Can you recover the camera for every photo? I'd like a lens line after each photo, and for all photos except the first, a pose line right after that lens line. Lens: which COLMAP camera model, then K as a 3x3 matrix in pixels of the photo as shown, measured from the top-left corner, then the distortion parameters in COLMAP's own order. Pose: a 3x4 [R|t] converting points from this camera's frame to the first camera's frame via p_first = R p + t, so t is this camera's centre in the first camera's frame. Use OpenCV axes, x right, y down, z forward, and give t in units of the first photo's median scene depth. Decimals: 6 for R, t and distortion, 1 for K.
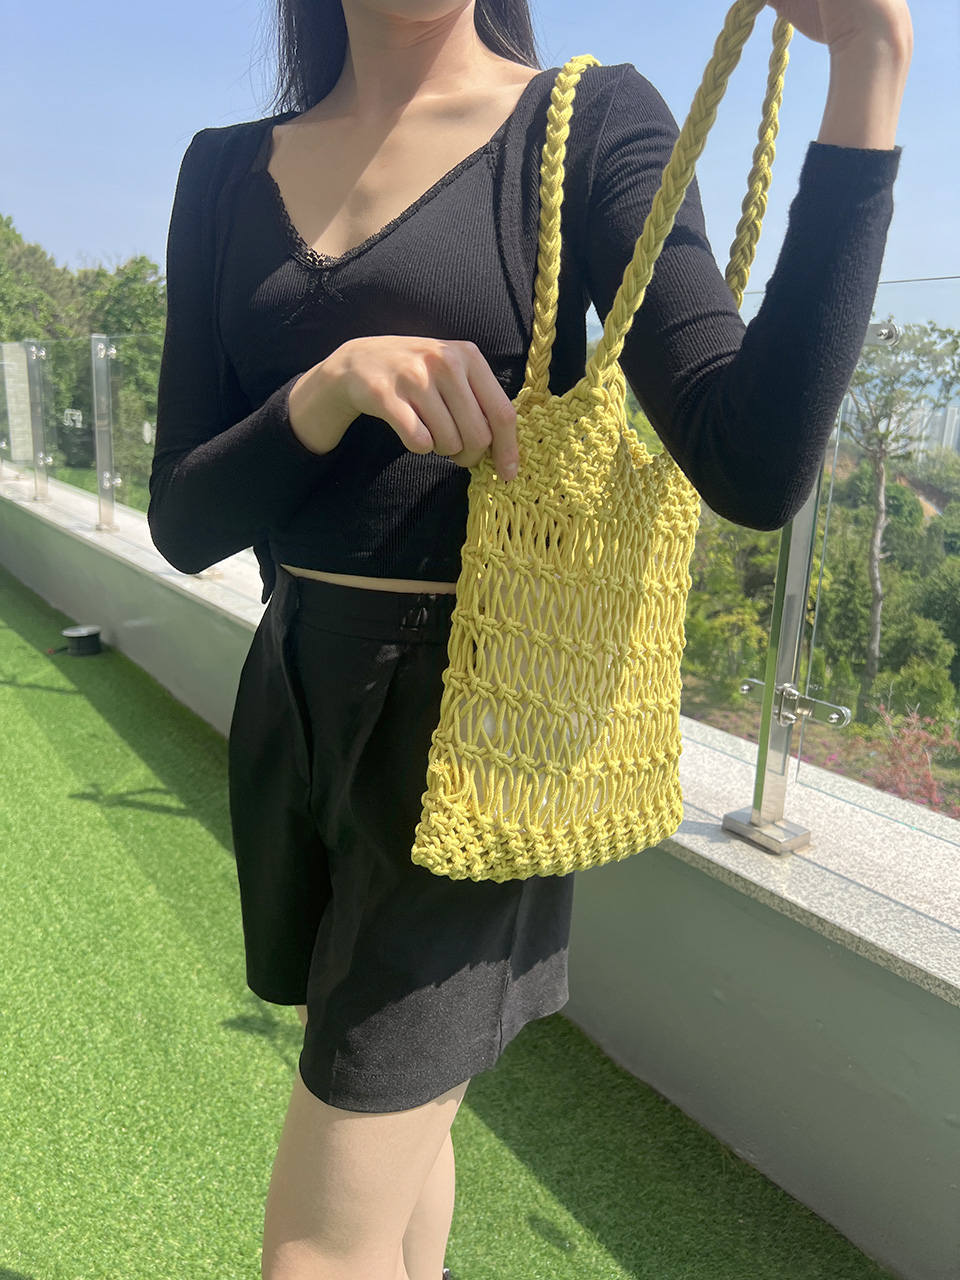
lens RADIAL K [[964.7, 0, 475.3], [0, 964.7, 656.3], [0, 0, 1]] dist [0.037520, -0.048619]
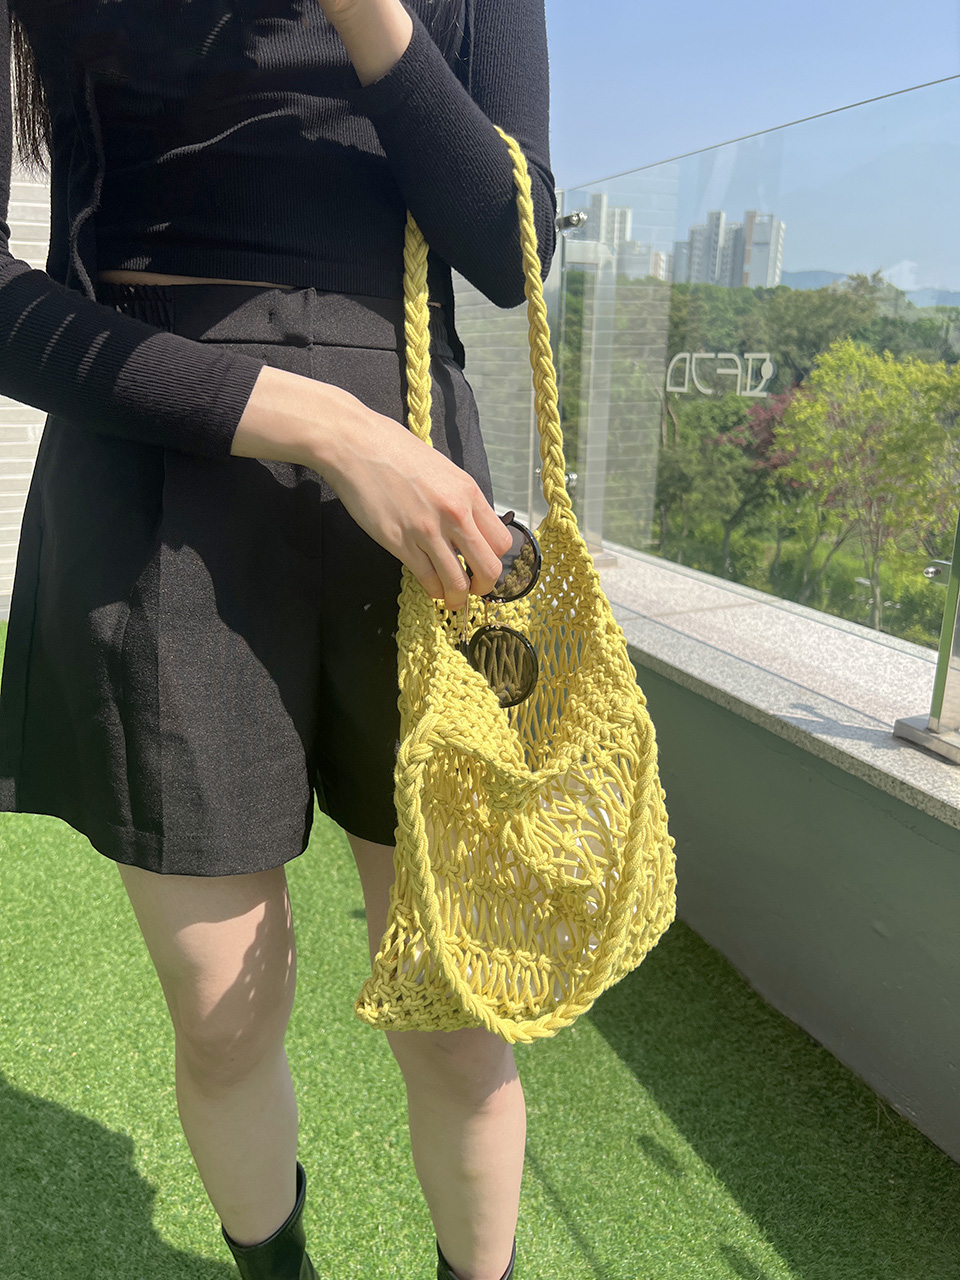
lens RADIAL K [[964.7, 0, 481.7], [0, 964.7, 665.1], [0, 0, 1]] dist [0.037520, -0.048619]
pose [[0.976769, 0.036341, -0.211191, 0.076486], [-0.026553, 0.998446, 0.048999, 0.081093], [0.212643, -0.042253, 0.976216, 0.086697]]
